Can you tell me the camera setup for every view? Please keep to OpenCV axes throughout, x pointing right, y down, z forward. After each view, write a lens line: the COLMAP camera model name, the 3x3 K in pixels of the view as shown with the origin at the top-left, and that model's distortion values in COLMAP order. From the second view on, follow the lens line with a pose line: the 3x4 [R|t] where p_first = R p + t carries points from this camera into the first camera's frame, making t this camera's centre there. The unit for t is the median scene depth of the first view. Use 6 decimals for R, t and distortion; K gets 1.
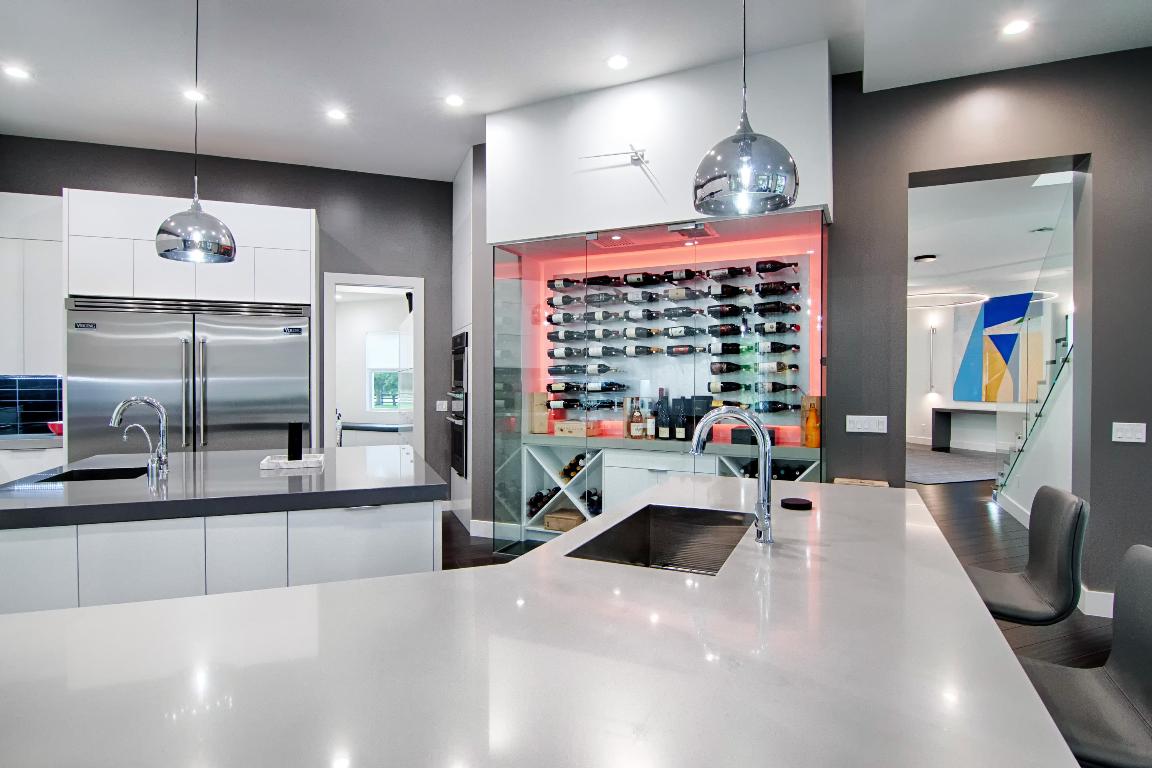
lens RADIAL K [[552.3, 0, 569.8], [0, 552.3, 386.3], [0, 0, 1]] dist [-0.002794, -0.000687]
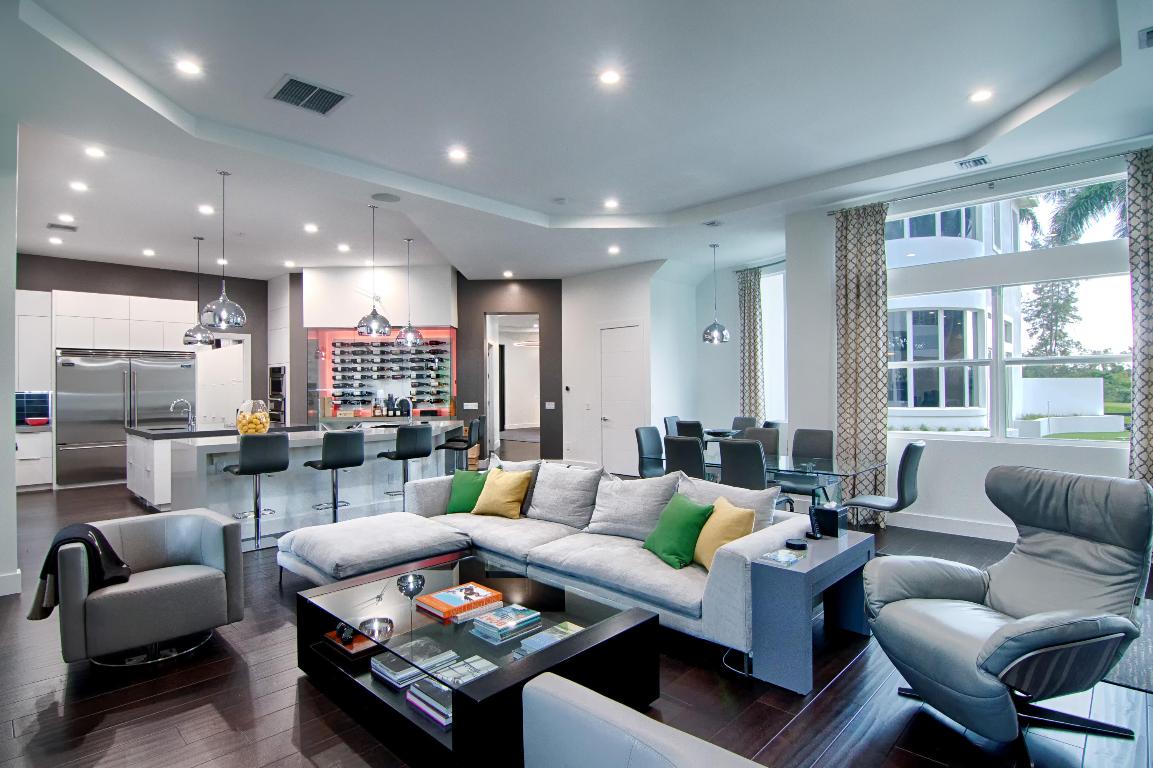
lens RADIAL K [[593.2, 0, 576.4], [0, 593.2, 386.8], [0, 0, 1]] dist [-0.021501, 0.000855]
pose [[0.897124, -0.010031, 0.441664, -0.208180], [0.016065, 0.999822, -0.009923, 0.011113], [-0.441486, 0.015998, 0.897126, -1.453204]]
